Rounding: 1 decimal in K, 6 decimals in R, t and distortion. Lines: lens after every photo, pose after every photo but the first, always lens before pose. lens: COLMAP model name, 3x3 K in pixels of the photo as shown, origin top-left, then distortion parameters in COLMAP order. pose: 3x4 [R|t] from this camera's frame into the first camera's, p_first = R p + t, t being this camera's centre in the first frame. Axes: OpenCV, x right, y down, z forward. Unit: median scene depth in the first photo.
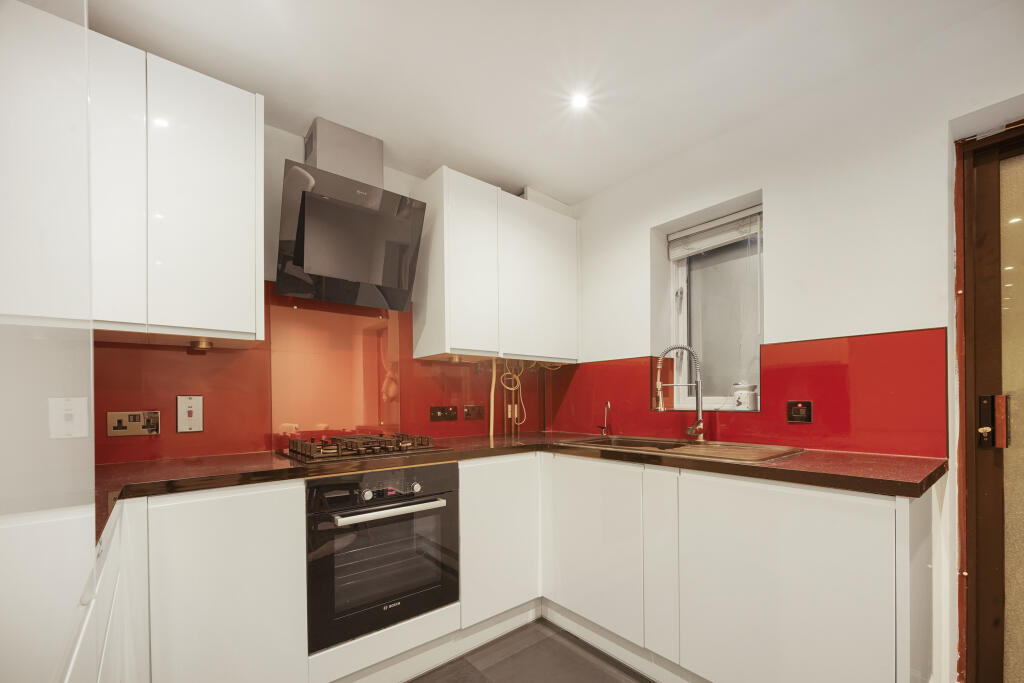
lens RADIAL K [[427.7, 0, 512.4], [0, 427.7, 401.5], [0, 0, 1]] dist [0.026490, -0.037060]
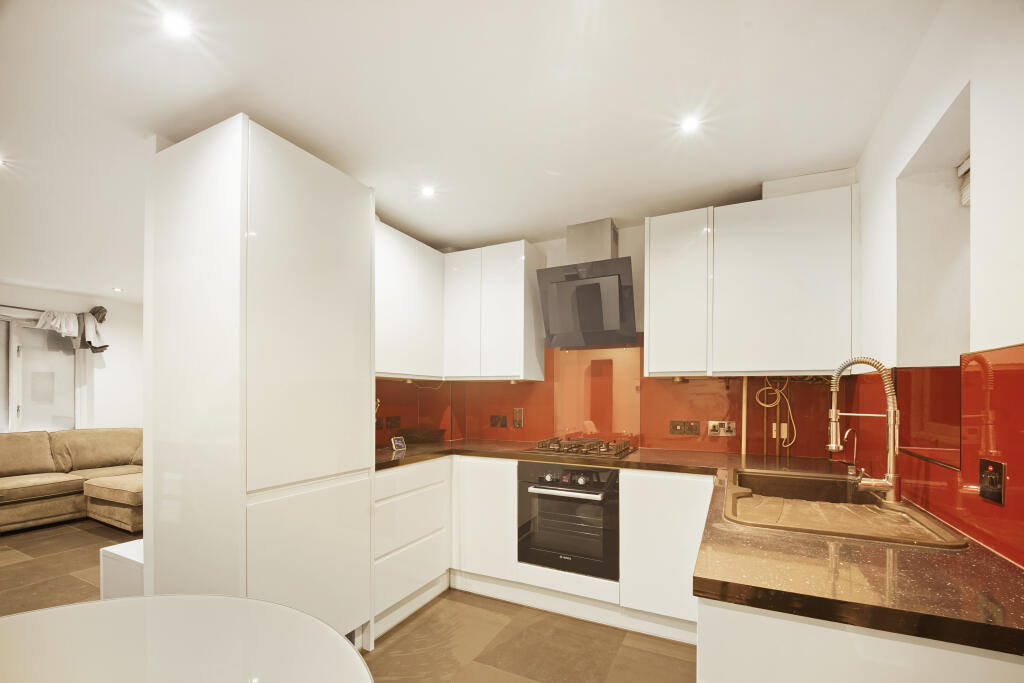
lens RADIAL K [[423.5, 0, 515.4], [0, 423.5, 393.5], [0, 0, 1]] dist [-0.000289, -0.000078]
pose [[0.399975, 0.008426, -0.916487, 0.855023], [-0.009557, 0.999942, 0.005023, -0.078174], [0.916476, 0.006749, 0.400032, 0.234855]]
